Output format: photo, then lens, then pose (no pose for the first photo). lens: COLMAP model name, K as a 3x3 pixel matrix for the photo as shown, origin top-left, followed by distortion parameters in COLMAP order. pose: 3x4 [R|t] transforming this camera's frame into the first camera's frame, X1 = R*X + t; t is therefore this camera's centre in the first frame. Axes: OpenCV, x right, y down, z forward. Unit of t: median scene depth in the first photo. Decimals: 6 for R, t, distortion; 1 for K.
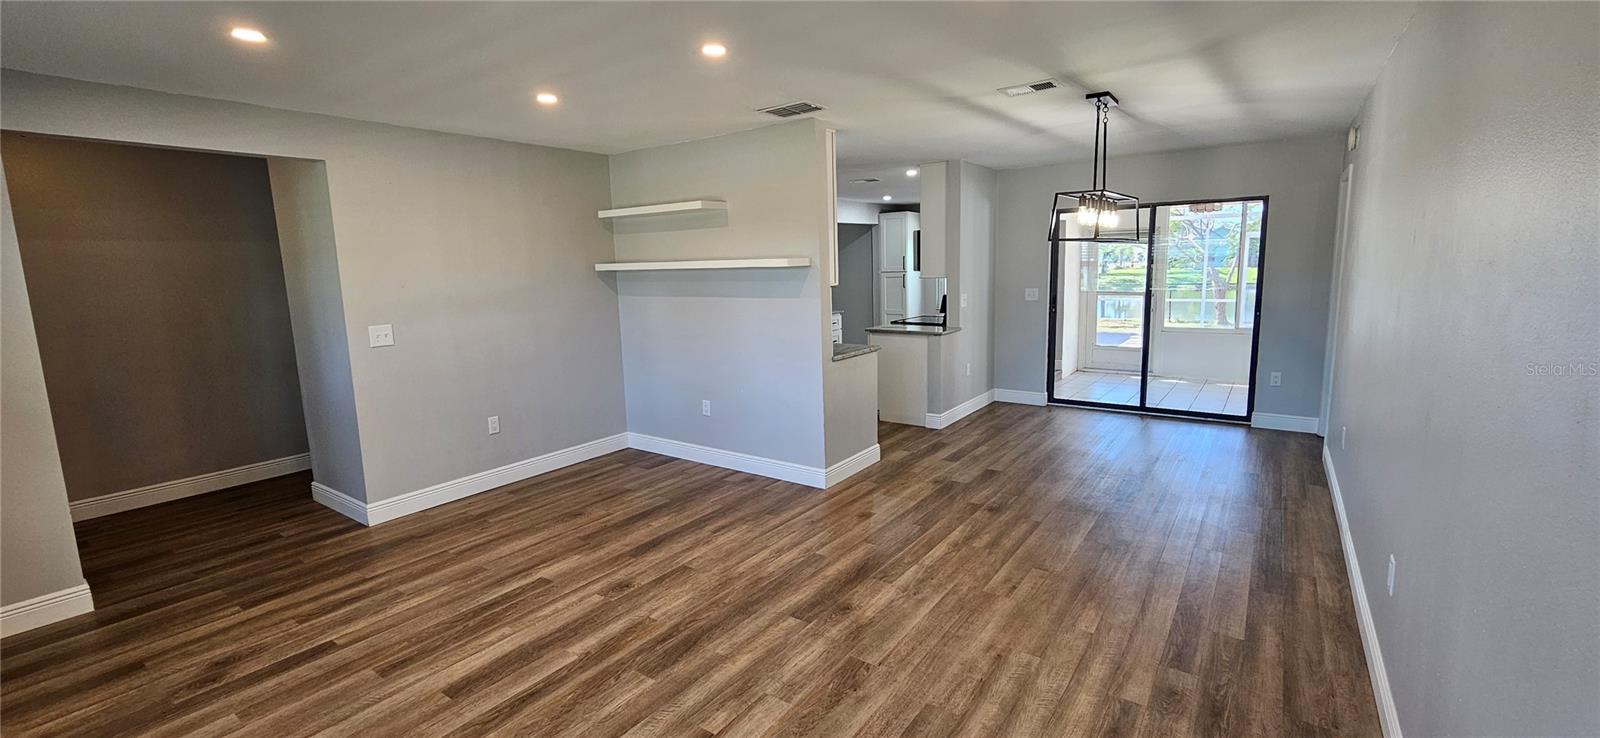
lens RADIAL K [[661.9, 0, 798.5], [0, 661.9, 357.7], [0, 0, 1]] dist [-0.000351, 0.001278]
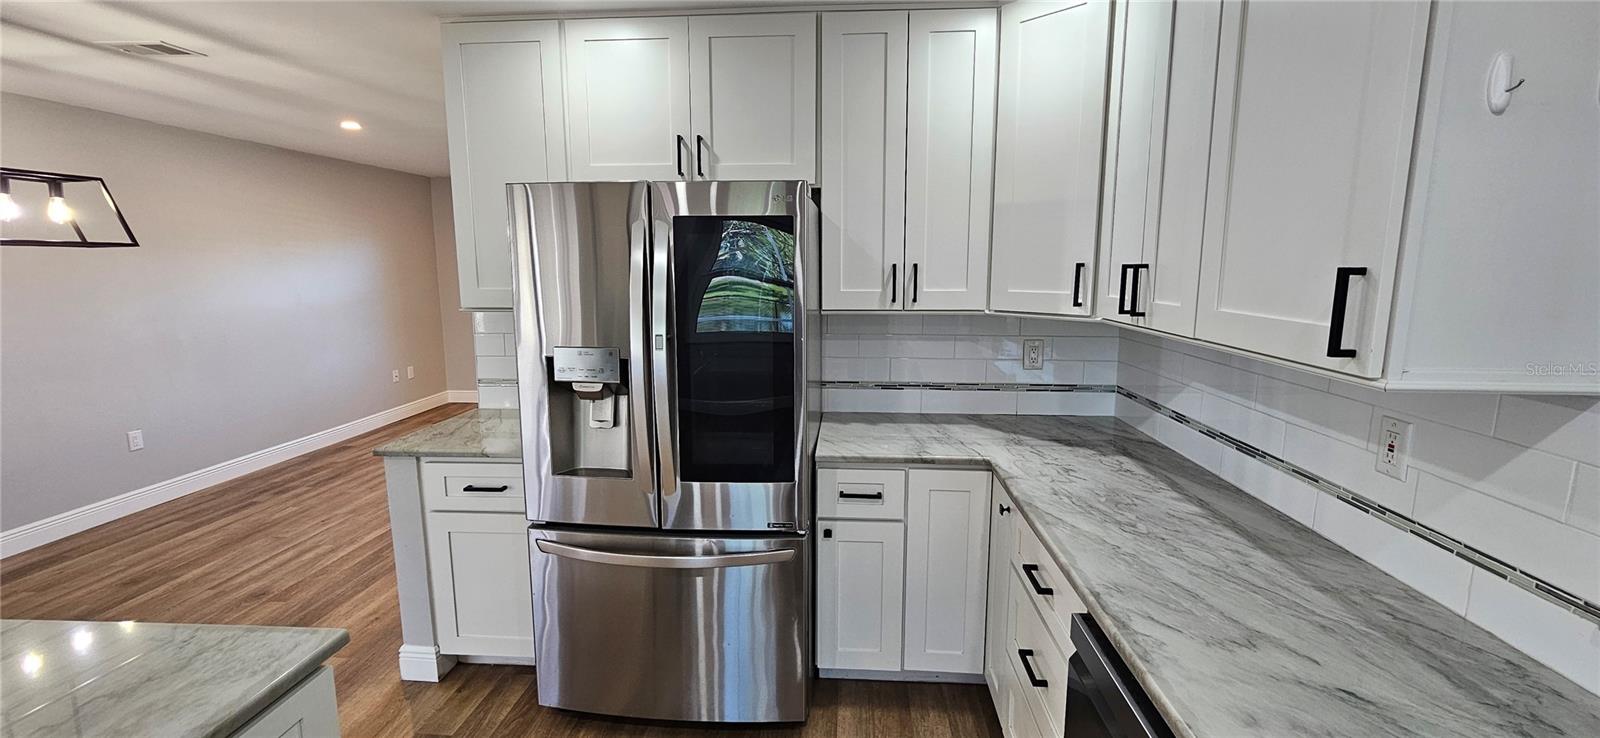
lens RADIAL K [[661.9, 0, 800.7], [0, 661.9, 362.2], [0, 0, 1]] dist [-0.000351, 0.001278]
pose [[-0.851816, 0.105474, -0.513112, 0.126711], [-0.049165, 0.959099, 0.278768, -0.276393], [0.521528, 0.262687, -0.811791, 1.906177]]
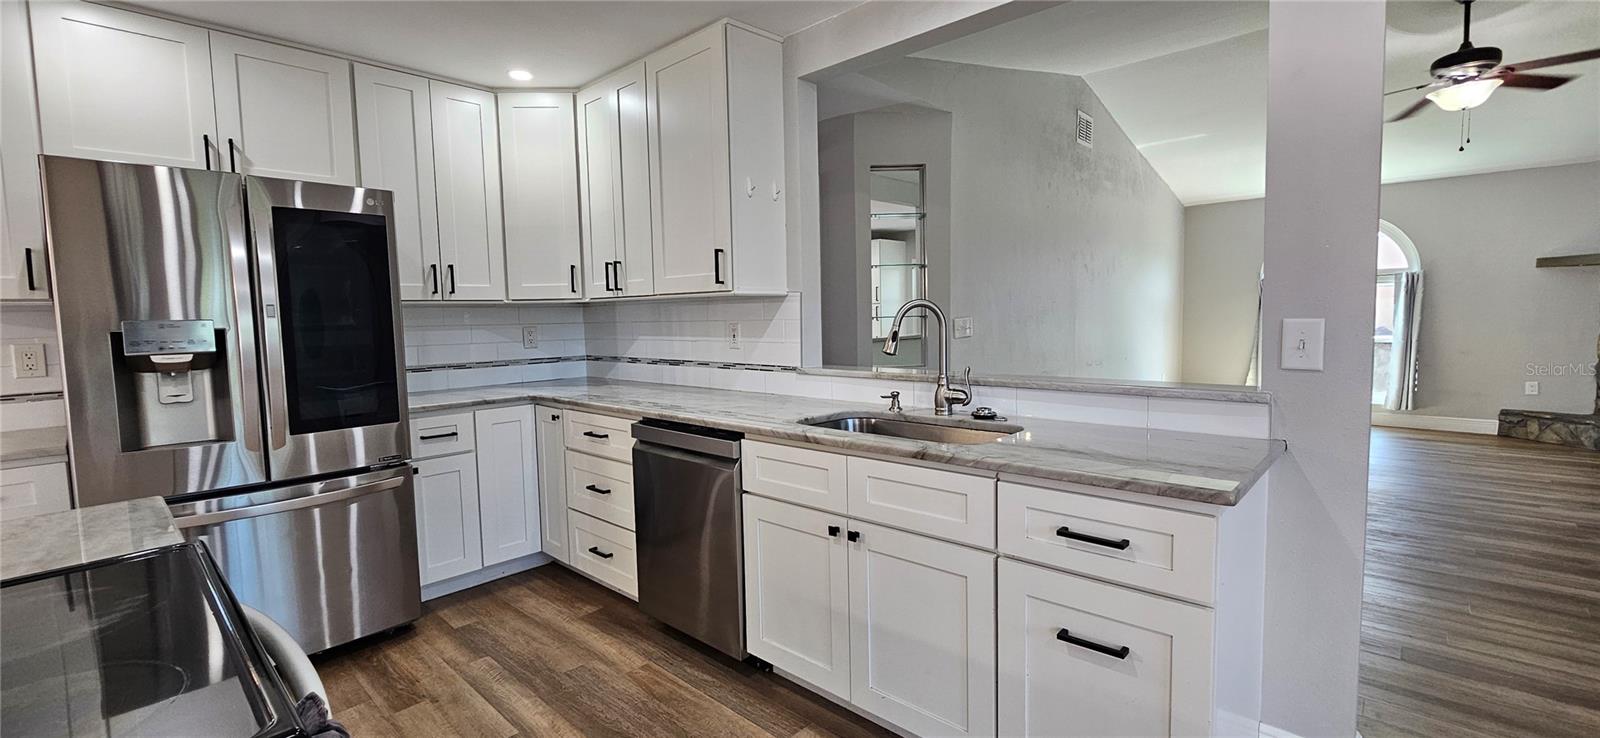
lens RADIAL K [[661.9, 0, 802.8], [0, 661.9, 360.8], [0, 0, 1]] dist [-0.000351, 0.001278]
pose [[-0.124871, 0.102173, -0.986898, 0.468845], [-0.114841, 0.986510, 0.116664, -0.227452], [0.985504, 0.127904, -0.111453, 1.972249]]
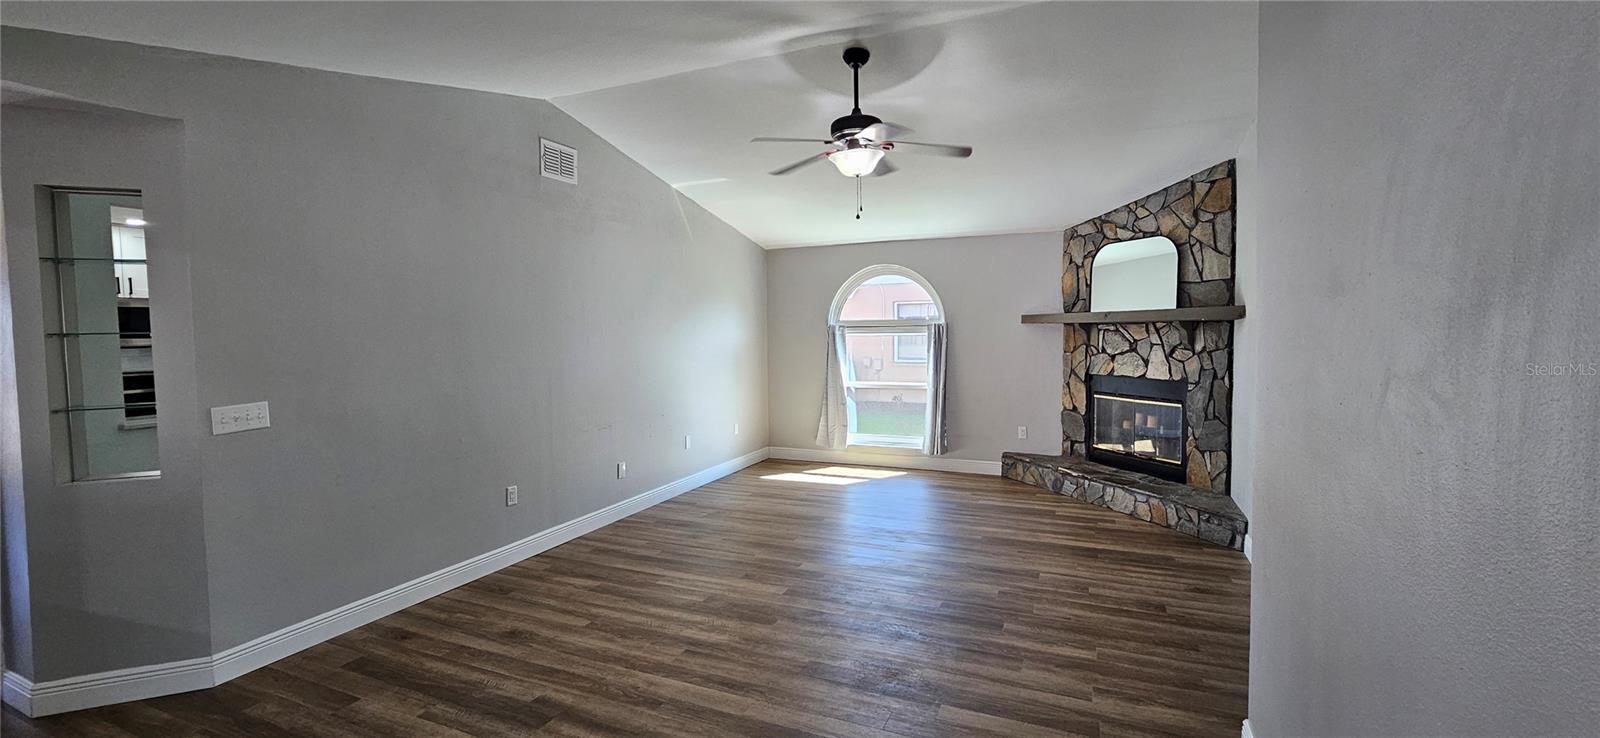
lens RADIAL K [[661.9, 0, 799.2], [0, 661.9, 363.8], [0, 0, 1]] dist [-0.000351, 0.001278]
pose [[0.202001, 0.081571, -0.975983, 0.266556], [-0.131313, 0.989784, 0.055546, -0.371715], [0.970542, 0.116939, 0.210648, 2.545064]]
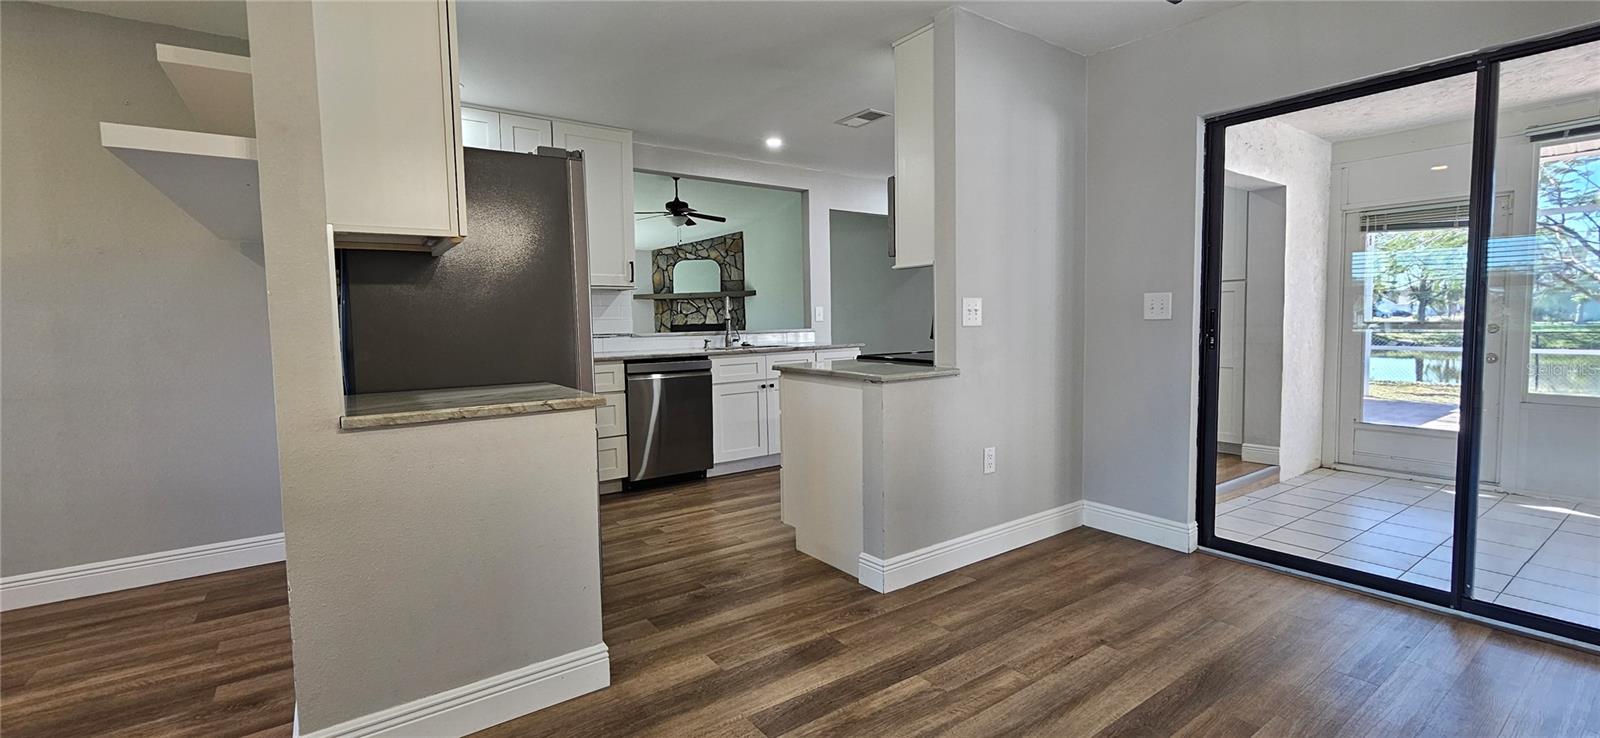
lens RADIAL K [[661.9, 0, 805.8], [0, 661.9, 357.4], [0, 0, 1]] dist [-0.000351, 0.001278]
pose [[0.948233, 0.029552, -0.316197, 0.454632], [-0.053581, 0.996275, -0.067572, -0.025838], [0.313022, 0.081017, 0.946284, 0.831643]]
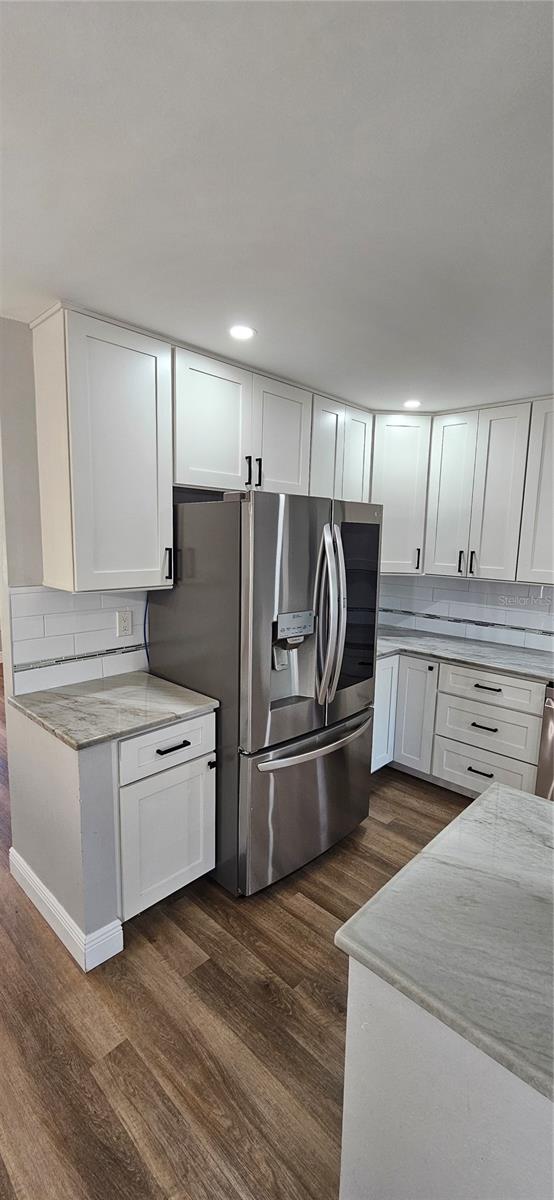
lens RADIAL K [[496.4, 0, 284.5], [0, 496.4, 602.9], [0, 0, 1]] dist [-0.000351, 0.001278]
pose [[-0.133268, 0.161334, -0.977860, 0.524346], [-0.160442, 0.970135, 0.181925, -0.242737], [0.978007, 0.181134, -0.103403, 1.451618]]
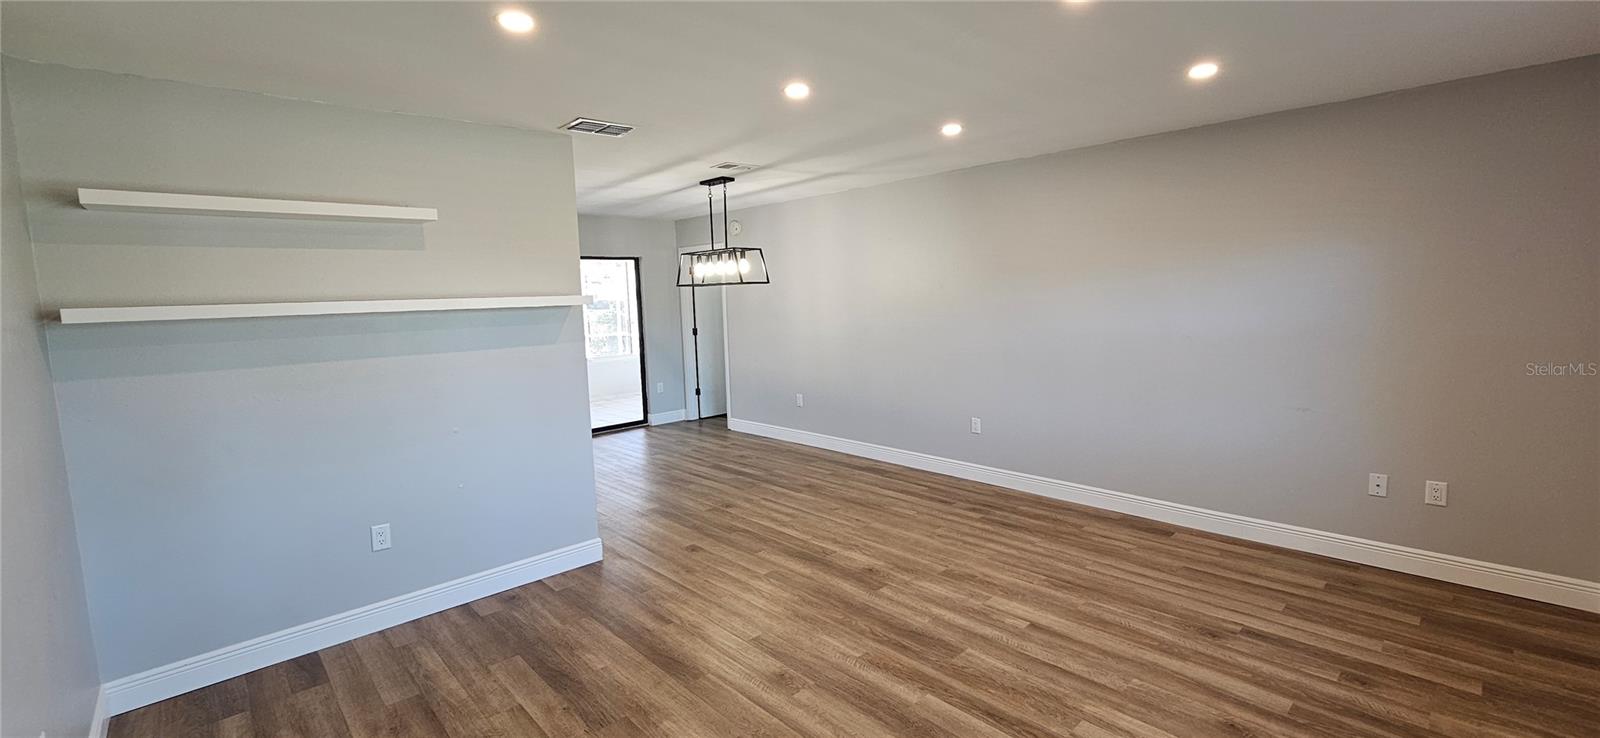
lens RADIAL K [[661.9, 0, 803.3], [0, 661.9, 364.5], [0, 0, 1]] dist [-0.000351, 0.001278]
pose [[0.190083, -0.089692, 0.977662, -0.834569], [0.164980, 0.984575, 0.058250, -0.069037], [-0.967807, 0.150222, 0.201949, 0.600173]]
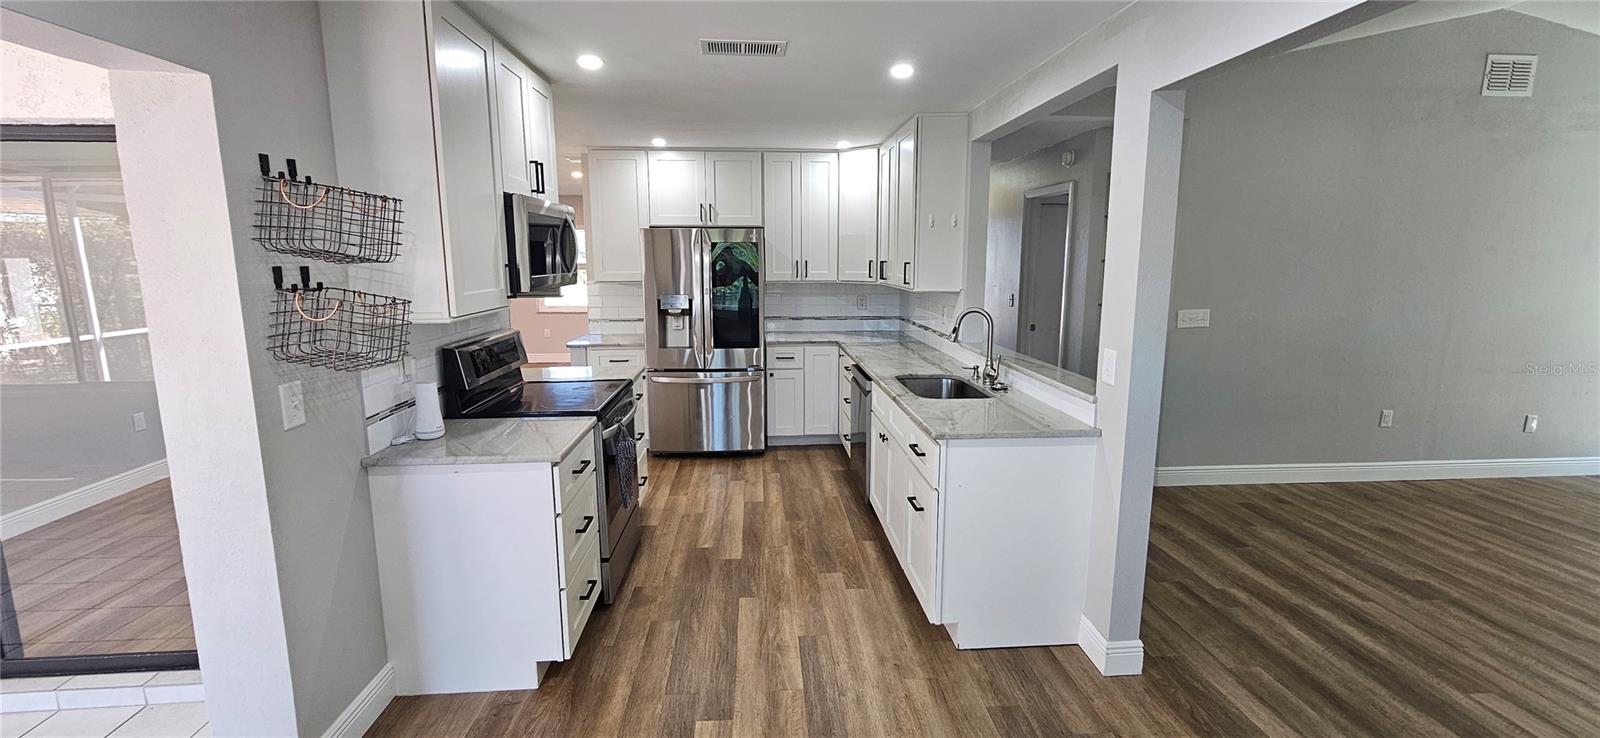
lens RADIAL K [[661.9, 0, 806.7], [0, 661.9, 359.9], [0, 0, 1]] dist [-0.000351, 0.001278]
pose [[-0.765030, 0.128957, -0.630951, 0.617622], [-0.067456, 0.958310, 0.277655, -0.384367], [0.640452, 0.254976, -0.724437, 2.503412]]
